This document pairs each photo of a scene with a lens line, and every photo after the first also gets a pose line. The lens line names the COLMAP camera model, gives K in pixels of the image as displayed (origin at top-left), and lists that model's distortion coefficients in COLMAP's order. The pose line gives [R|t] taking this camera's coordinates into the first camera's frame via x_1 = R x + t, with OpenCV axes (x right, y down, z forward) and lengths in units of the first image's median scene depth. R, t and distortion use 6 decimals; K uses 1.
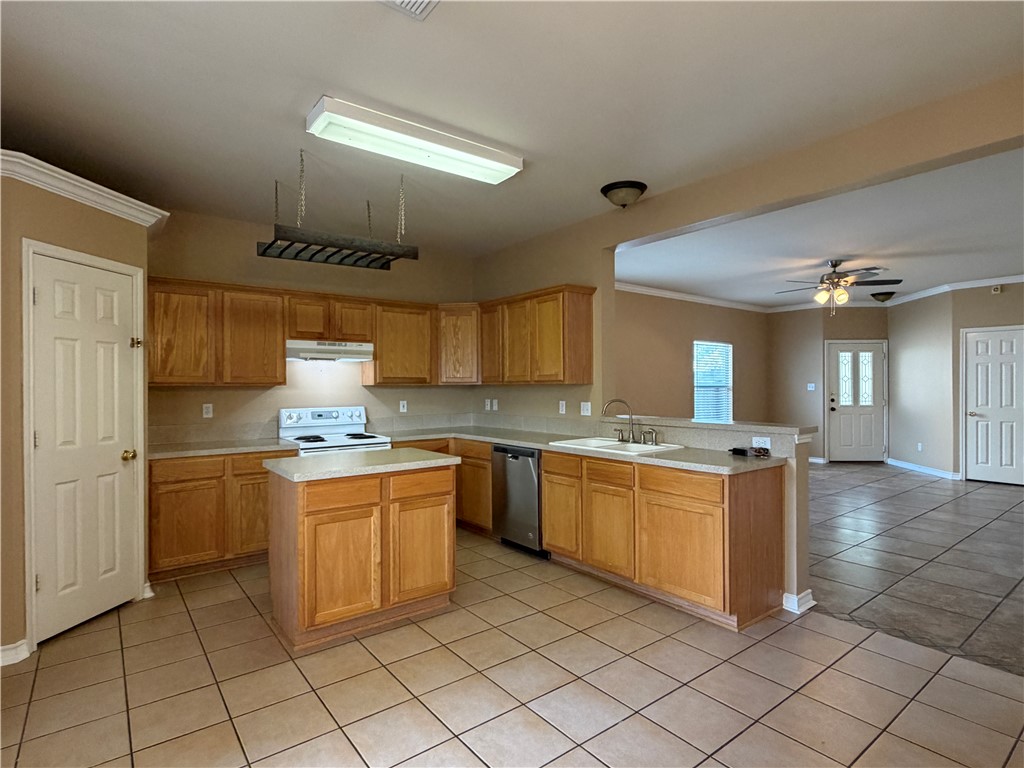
lens RADIAL K [[537.5, 0, 511.2], [0, 537.5, 386.7], [0, 0, 1]] dist [0.001275, -0.000728]
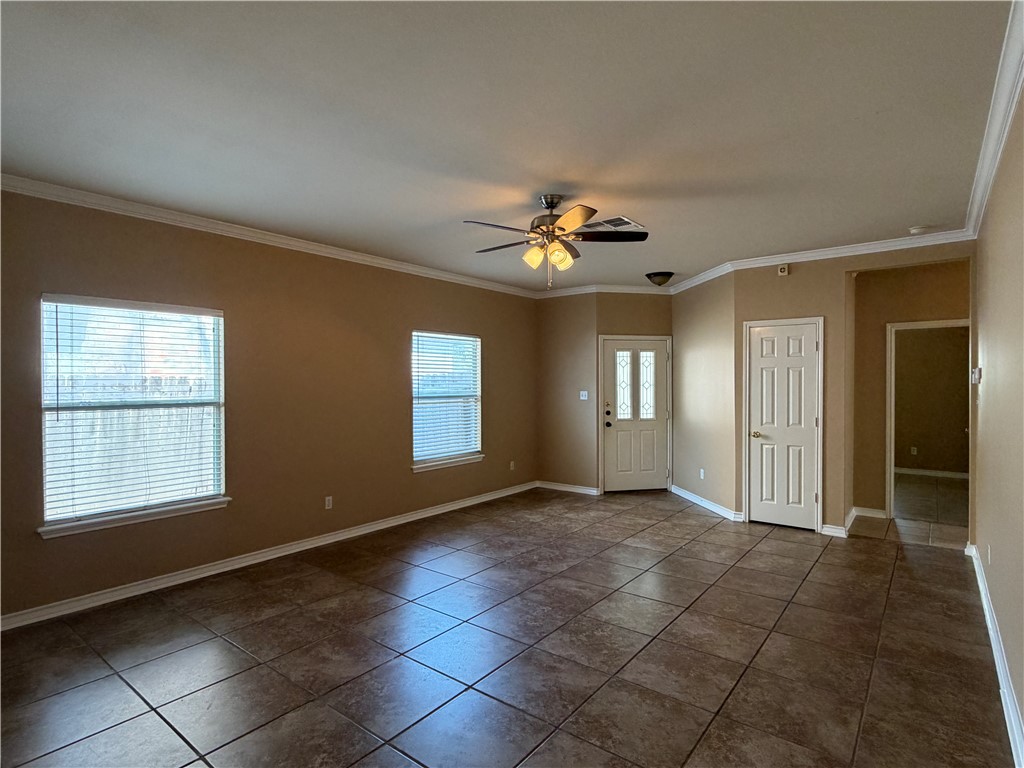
lens RADIAL K [[537.5, 0, 511.2], [0, 537.5, 386.7], [0, 0, 1]] dist [0.001275, -0.000728]
pose [[0.969650, -0.001397, 0.244492, 0.333510], [0.000055, 0.999985, 0.005499, -0.020593], [-0.244496, -0.005319, 0.969636, 0.346574]]
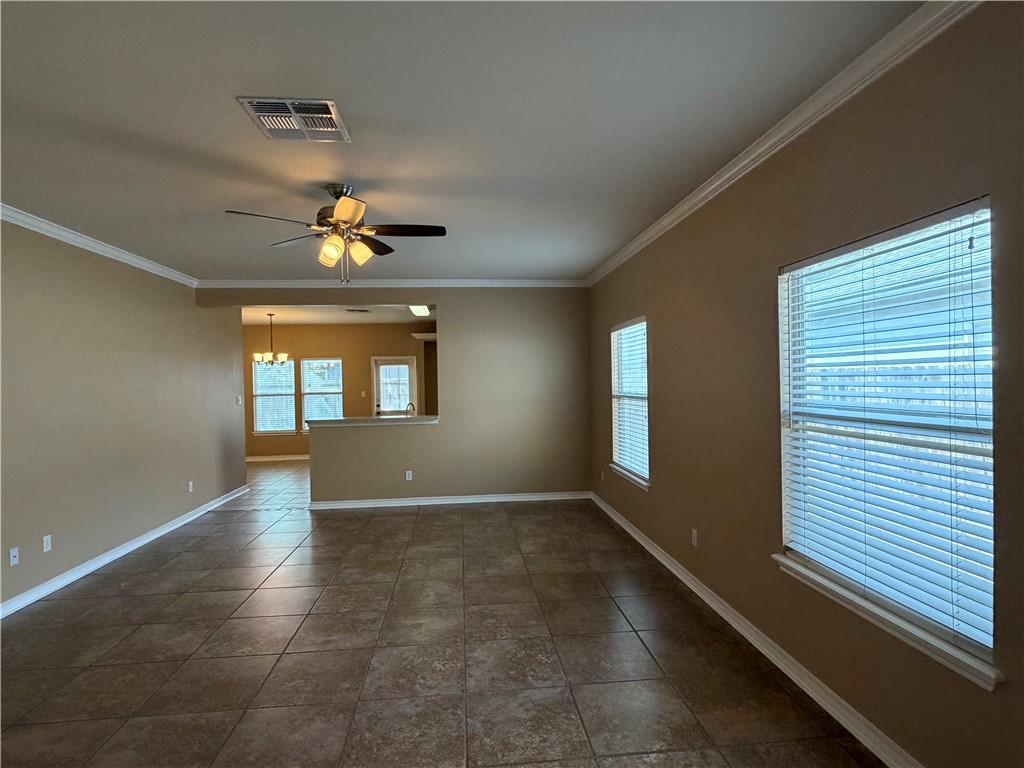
lens RADIAL K [[537.5, 0, 511.2], [0, 537.5, 386.7], [0, 0, 1]] dist [0.001275, -0.000728]
pose [[-0.531838, 0.024380, -0.846495, 0.798411], [0.019367, 0.999674, 0.016625, -0.027898], [0.846625, -0.007552, -0.532137, 1.174780]]
